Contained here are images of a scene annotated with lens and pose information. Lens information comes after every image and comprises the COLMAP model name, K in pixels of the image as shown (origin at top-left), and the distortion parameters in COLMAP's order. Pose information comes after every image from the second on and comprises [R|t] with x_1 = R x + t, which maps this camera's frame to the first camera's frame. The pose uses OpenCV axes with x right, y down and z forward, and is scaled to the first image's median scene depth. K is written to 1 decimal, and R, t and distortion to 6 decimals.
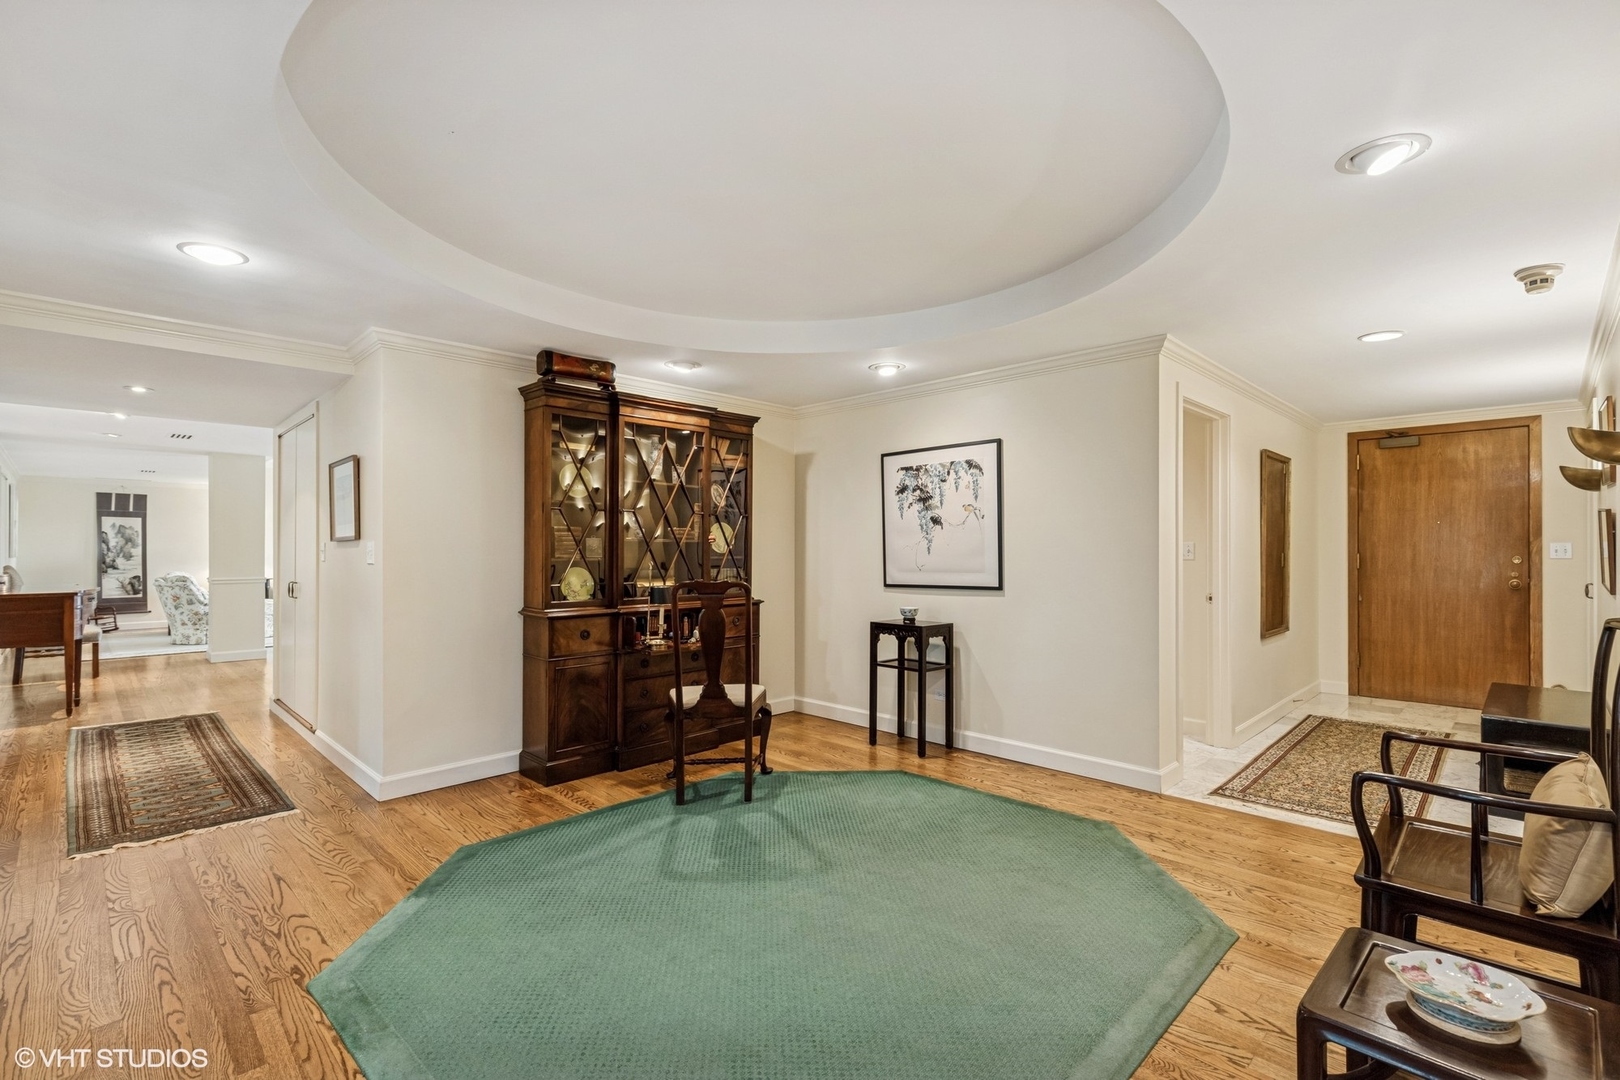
lens RADIAL K [[734.6, 0, 813.8], [0, 734.6, 551.0], [0, 0, 1]] dist [0.000252, -0.001472]
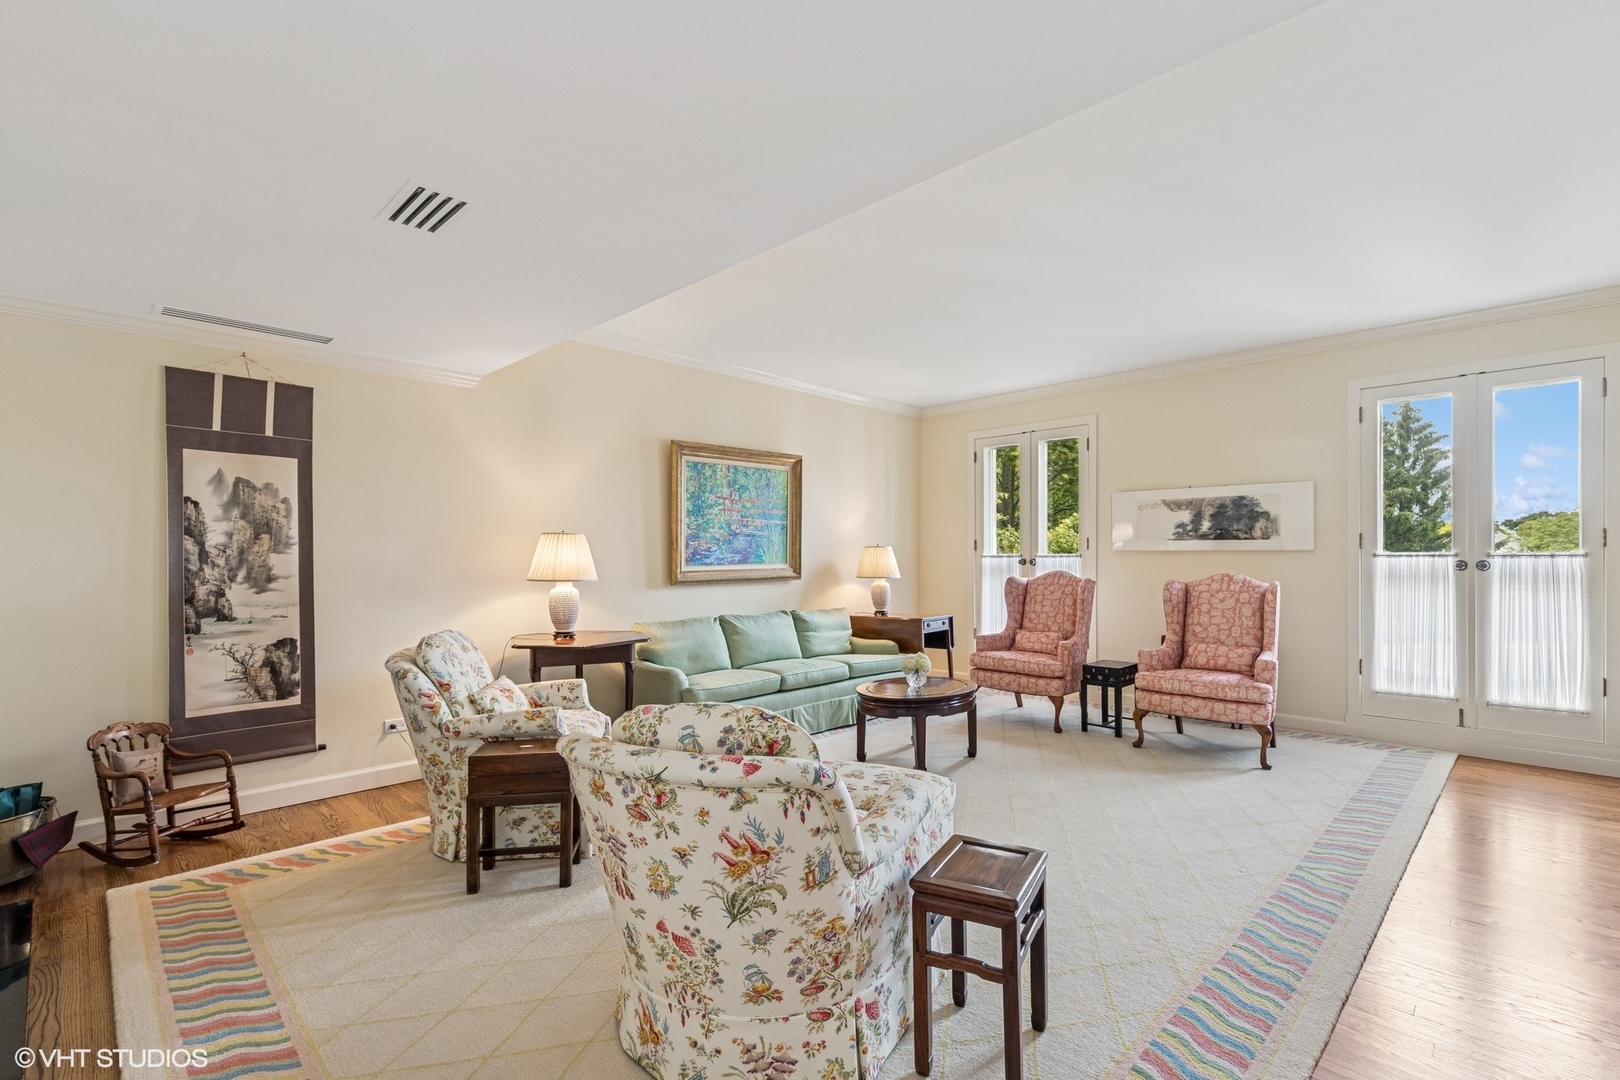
lens RADIAL K [[734.6, 0, 817.0], [0, 734.6, 555.6], [0, 0, 1]] dist [0.000252, -0.001472]
pose [[0.999985, -0.003069, 0.004538, -0.701105], [0.003070, 0.999995, -0.000123, -0.001786], [-0.004538, 0.000137, 0.999990, 0.687389]]
